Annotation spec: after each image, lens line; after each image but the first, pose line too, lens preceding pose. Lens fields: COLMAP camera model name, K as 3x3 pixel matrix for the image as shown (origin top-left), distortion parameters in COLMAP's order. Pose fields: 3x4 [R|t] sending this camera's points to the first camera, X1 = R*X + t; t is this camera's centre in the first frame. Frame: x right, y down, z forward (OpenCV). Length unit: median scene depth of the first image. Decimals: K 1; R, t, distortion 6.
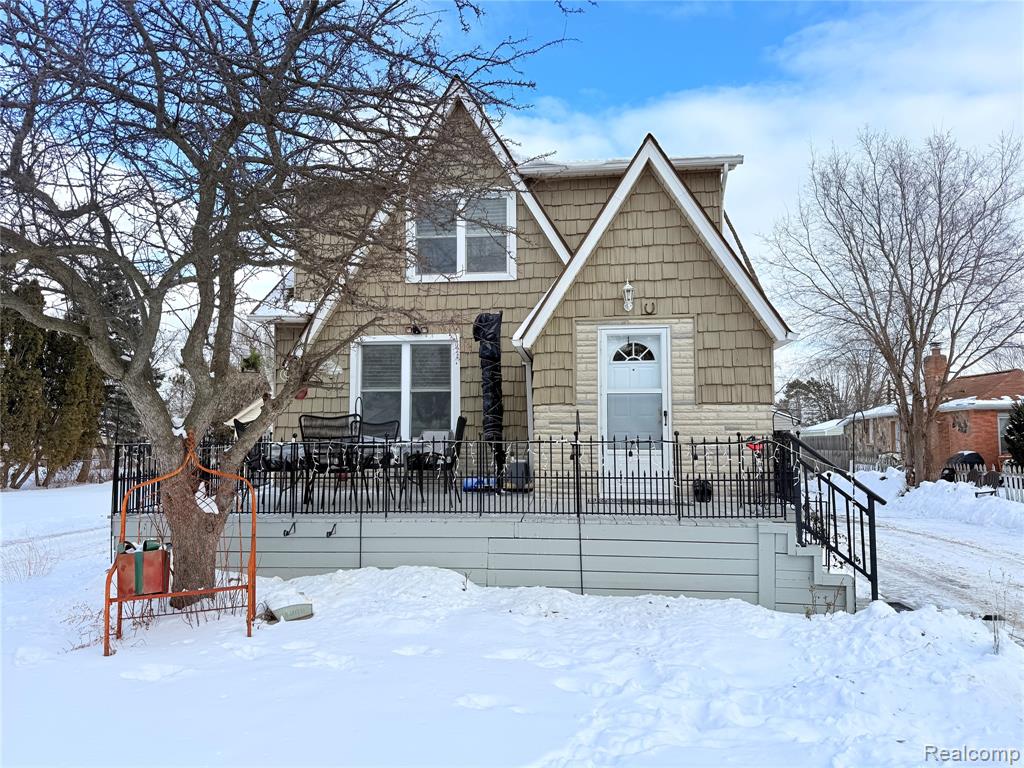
lens RADIAL K [[701.3, 0, 513.3], [0, 701.3, 390.4], [0, 0, 1]] dist [0.088869, 0.000295]
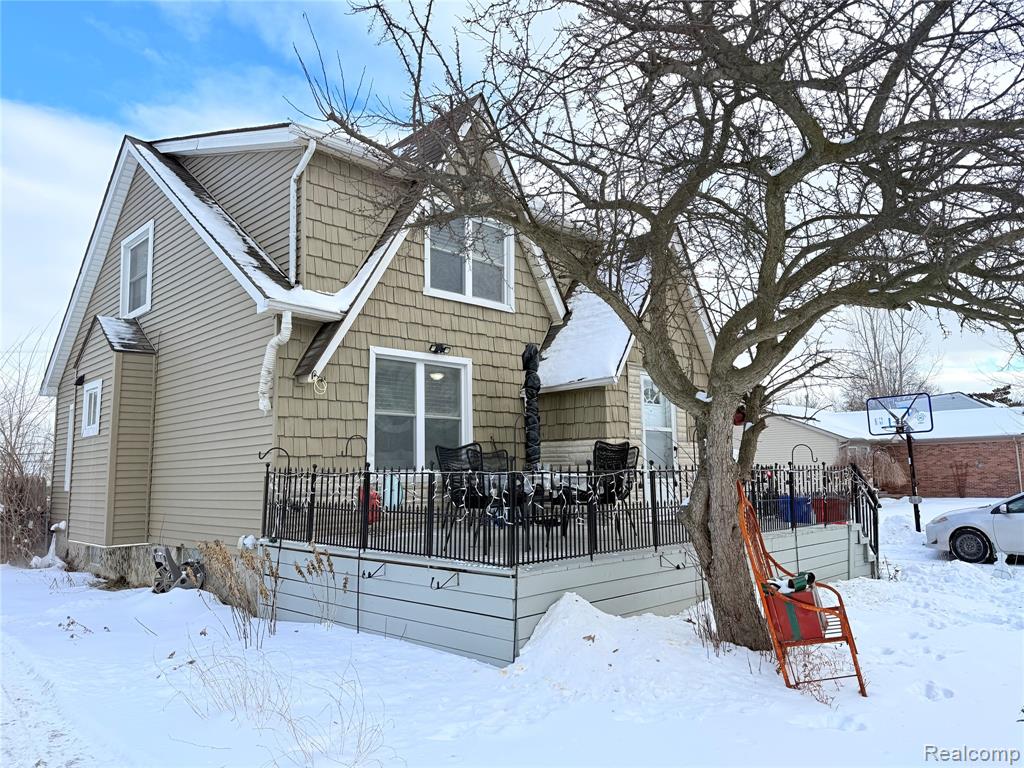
lens RADIAL K [[701.3, 0, 513.3], [0, 701.3, 390.4], [0, 0, 1]] dist [0.088869, 0.000295]
pose [[0.624073, 0.082334, 0.777016, -0.918891], [-0.042894, 0.996543, -0.071144, 0.031550], [-0.780187, 0.011069, 0.625448, 0.437598]]
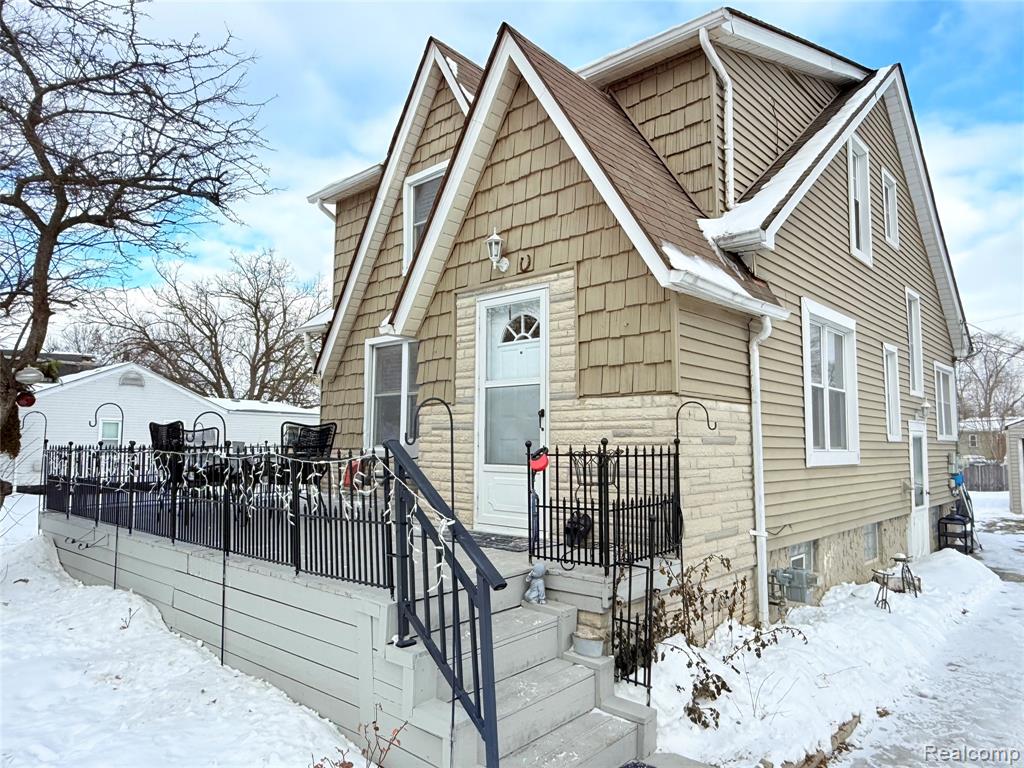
lens RADIAL K [[685.8, 0, 512.0], [0, 685.8, 384.0], [0, 0, 1]] dist [-0.002229, -0.000038]
pose [[0.810658, -0.047033, -0.583628, 0.572405], [0.036146, 0.998887, -0.030292, 0.023217], [0.584404, 0.003461, 0.811456, 0.436044]]
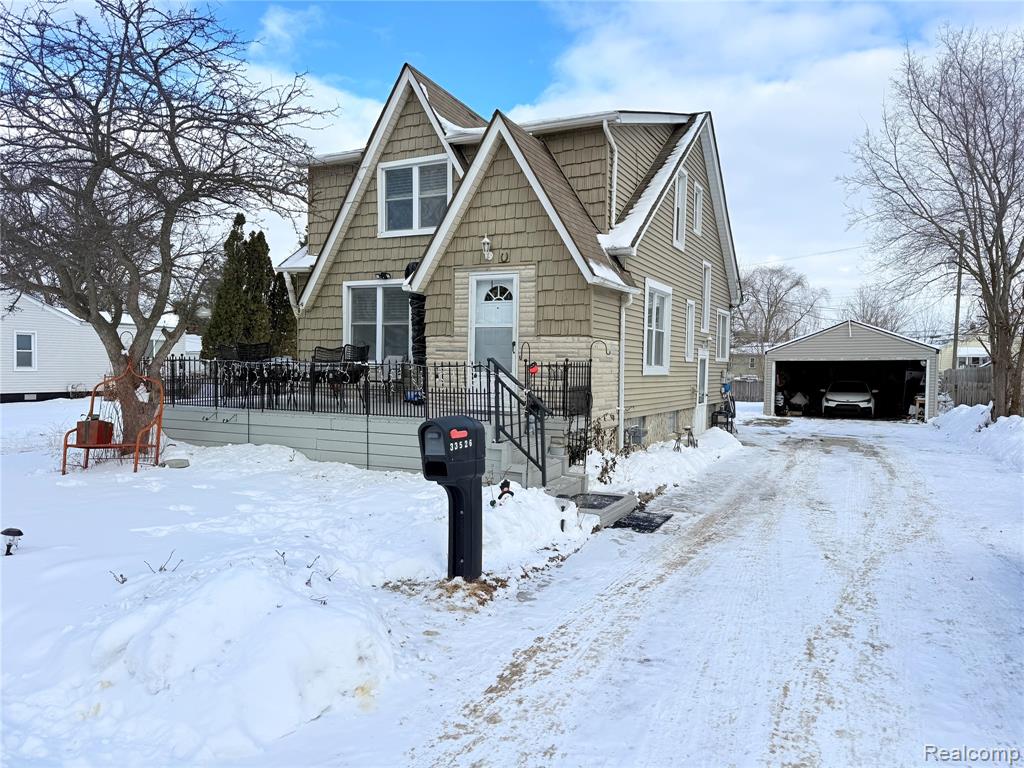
lens RADIAL K [[716.5, 0, 516.7], [0, 716.5, 390.2], [0, 0, 1]] dist [0.090894, -0.002596]
pose [[0.937398, 0.029856, -0.346978, 0.650228], [0.006492, 0.994647, 0.103124, -0.015470], [0.348199, -0.098921, 0.932187, -0.178754]]
